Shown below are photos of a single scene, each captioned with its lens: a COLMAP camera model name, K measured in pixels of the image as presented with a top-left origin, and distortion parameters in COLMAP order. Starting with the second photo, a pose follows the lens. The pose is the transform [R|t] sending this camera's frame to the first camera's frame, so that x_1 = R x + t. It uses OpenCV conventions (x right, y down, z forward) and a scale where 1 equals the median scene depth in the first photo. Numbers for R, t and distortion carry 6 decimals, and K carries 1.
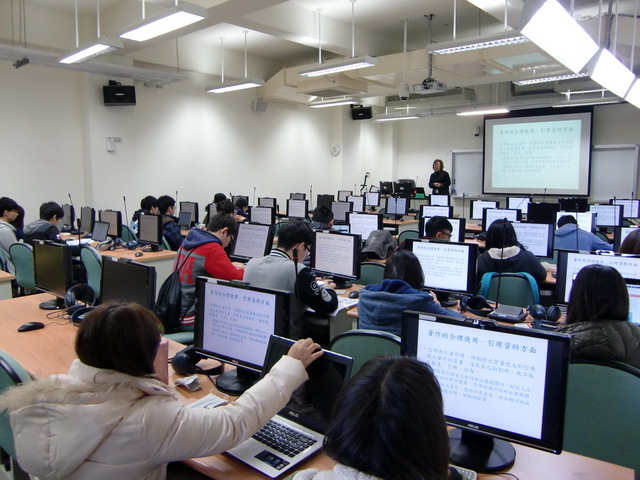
lens RADIAL K [[496.4, 0, 321.8], [0, 496.4, 238.3], [0, 0, 1]] dist [-0.098108, 0.067841]
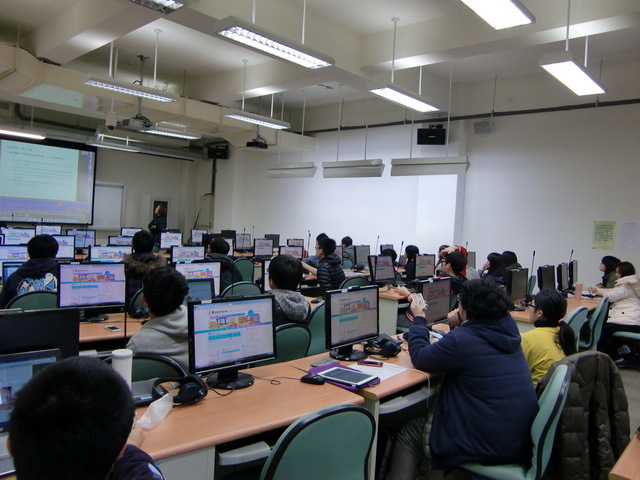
lens RADIAL K [[496.4, 0, 321.9], [0, 496.4, 234.5], [0, 0, 1]] dist [-0.098108, 0.067841]
pose [[0.028740, -0.019015, 0.999406, -0.795614], [0.065803, 0.997686, 0.017090, -0.066234], [-0.997419, 0.065273, 0.029925, 0.588111]]
